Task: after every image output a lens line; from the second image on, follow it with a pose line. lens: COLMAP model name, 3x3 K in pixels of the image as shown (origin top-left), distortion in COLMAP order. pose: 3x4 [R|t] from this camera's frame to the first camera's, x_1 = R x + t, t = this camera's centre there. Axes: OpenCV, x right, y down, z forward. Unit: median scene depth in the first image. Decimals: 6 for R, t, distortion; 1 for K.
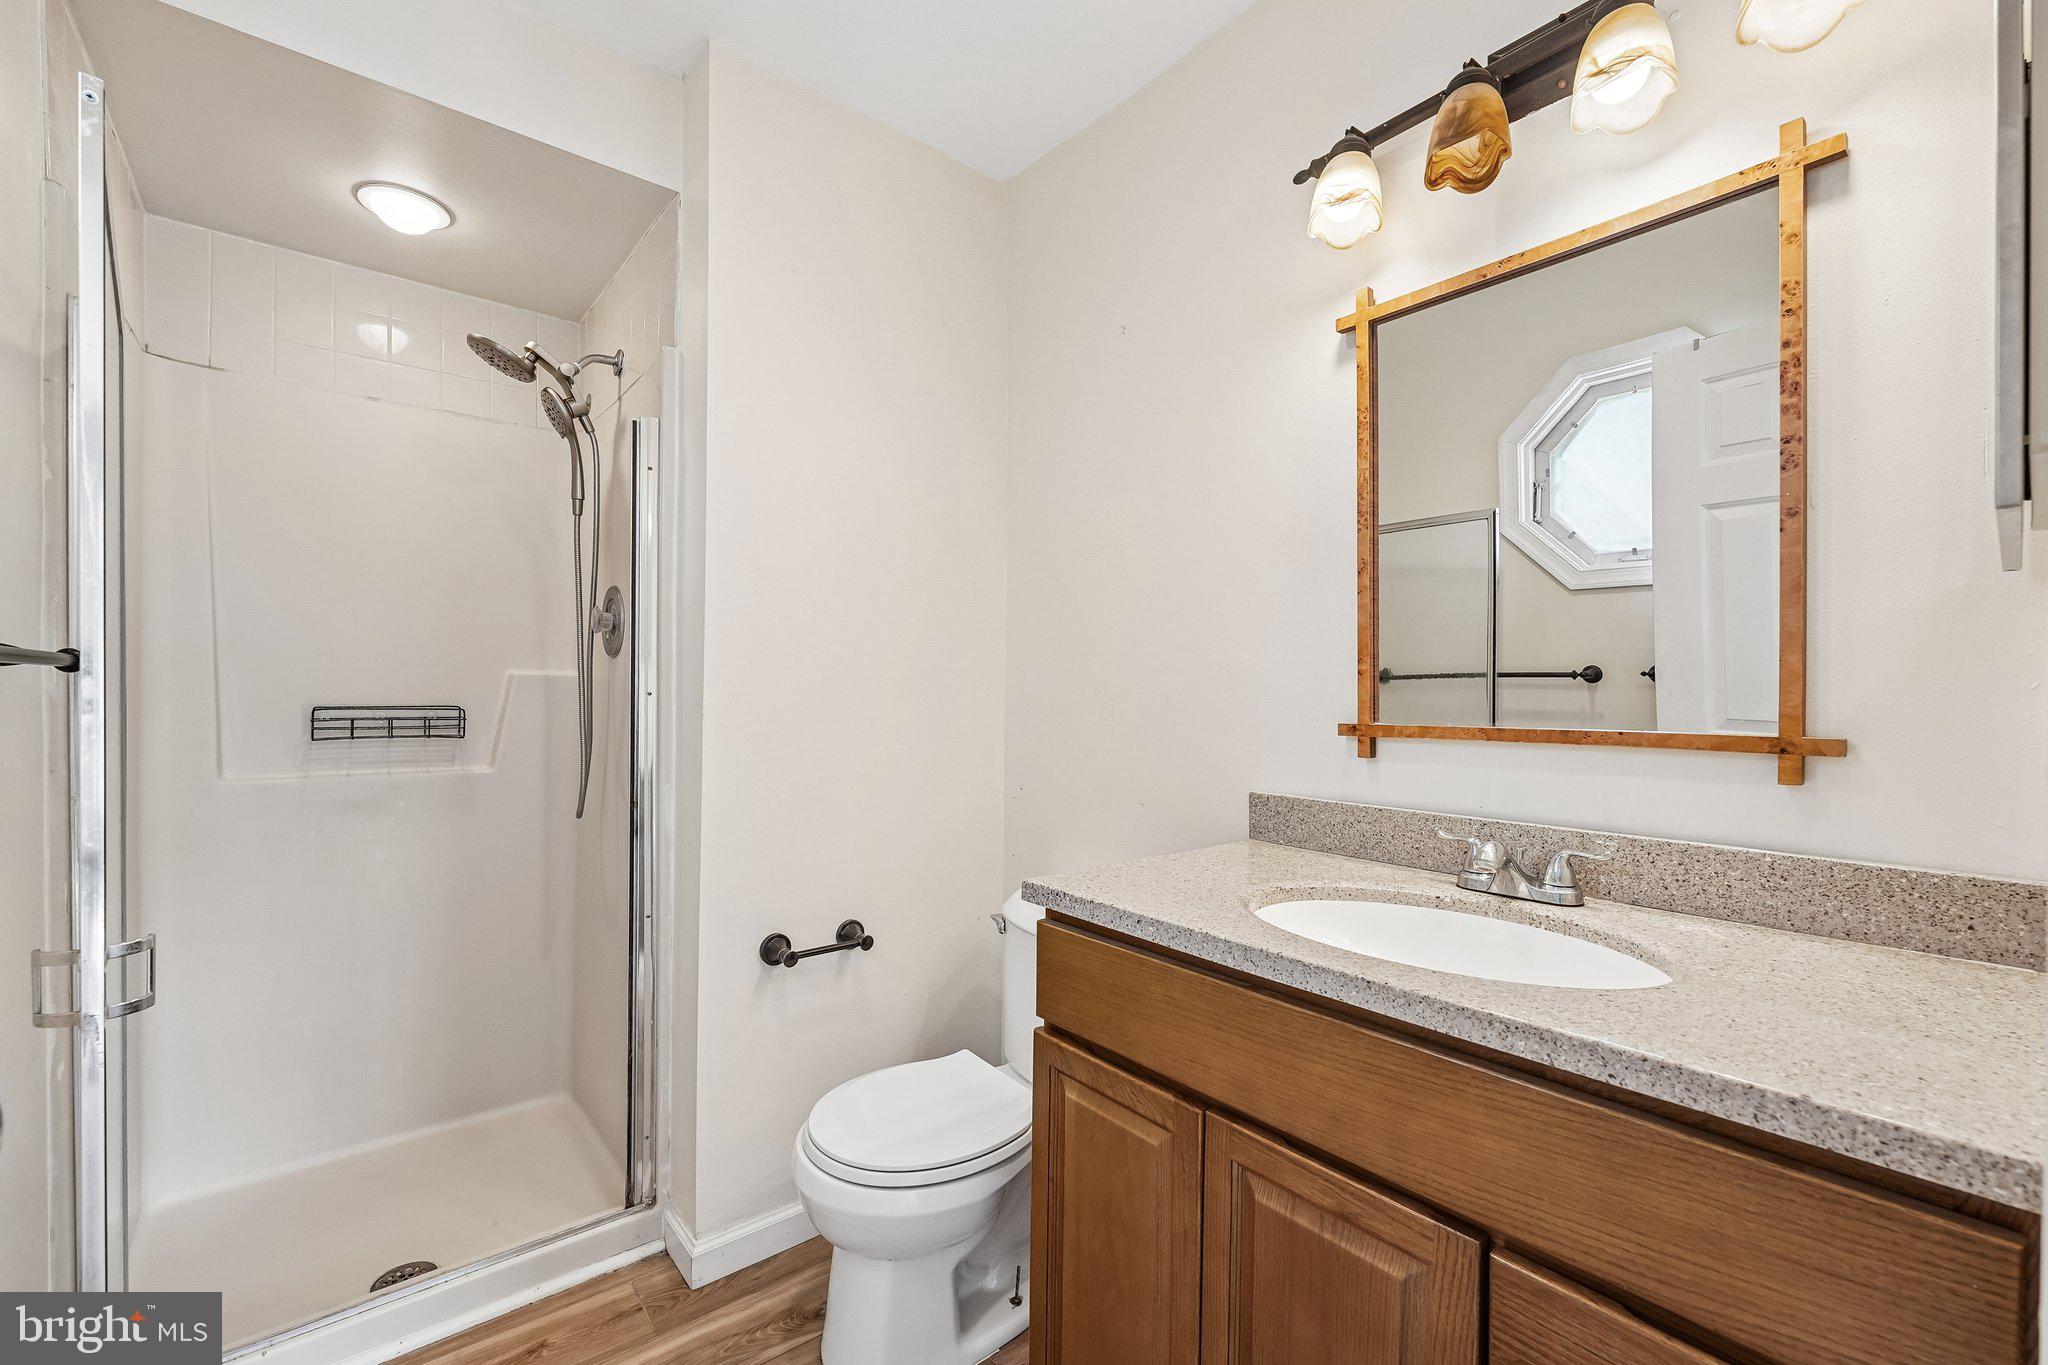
lens RADIAL K [[855.5, 0, 1034.5], [0, 855.5, 674.0], [0, 0, 1]] dist [0.001710, 0.000930]
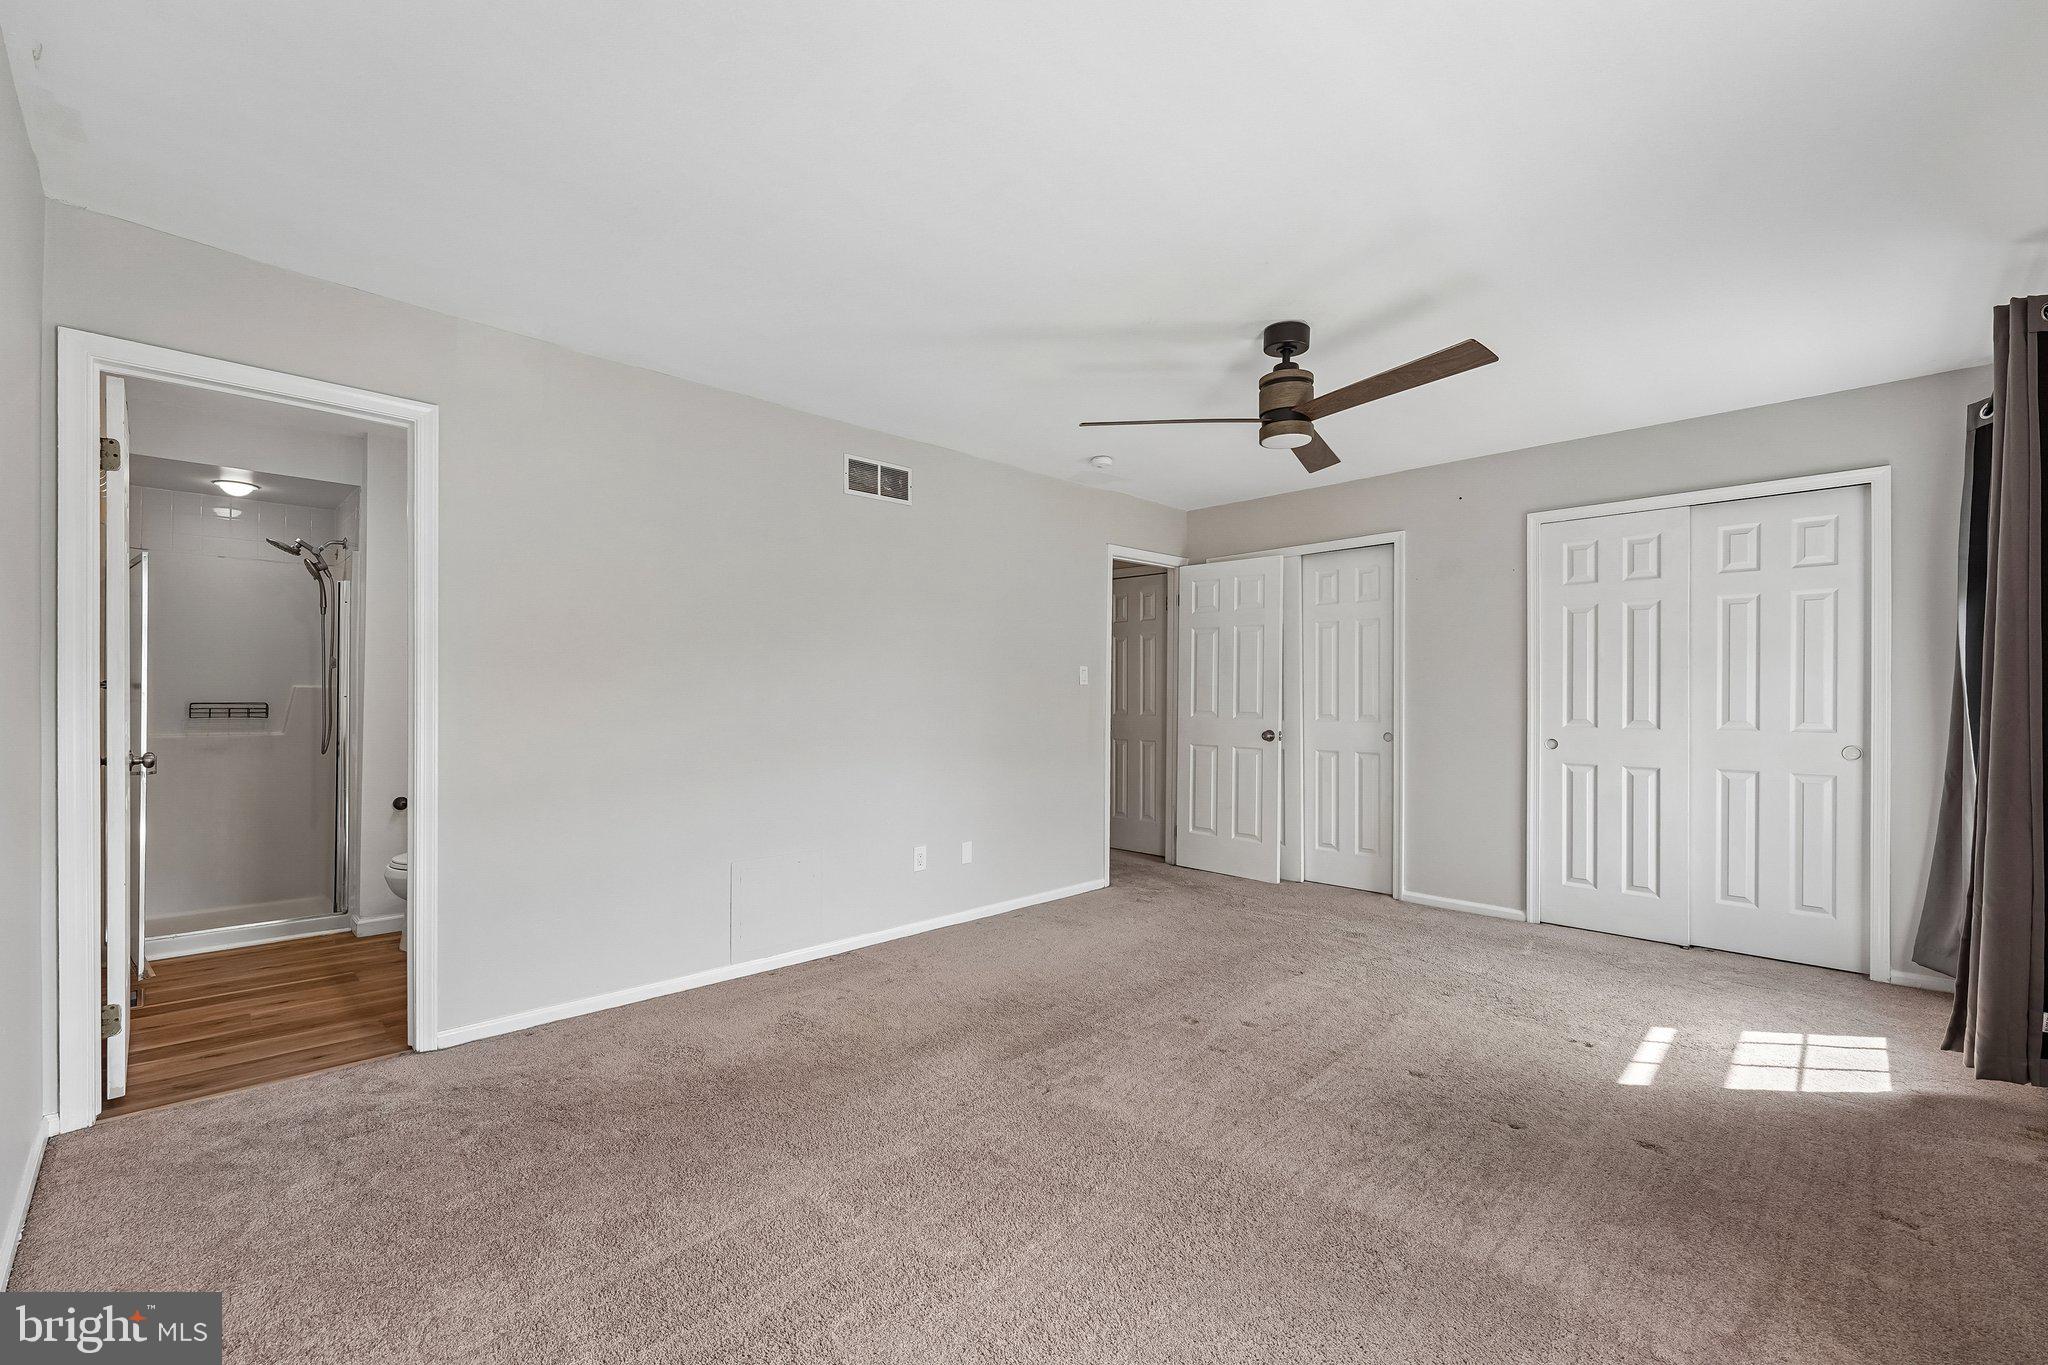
lens RADIAL K [[855.5, 0, 1021.5], [0, 855.5, 685.5], [0, 0, 1]] dist [0.001710, 0.000930]
pose [[0.996232, 0.006493, 0.086489, 1.001295], [-0.006498, 0.999979, -0.000227, -0.015681], [-0.086488, -0.000336, 0.996253, -1.263631]]
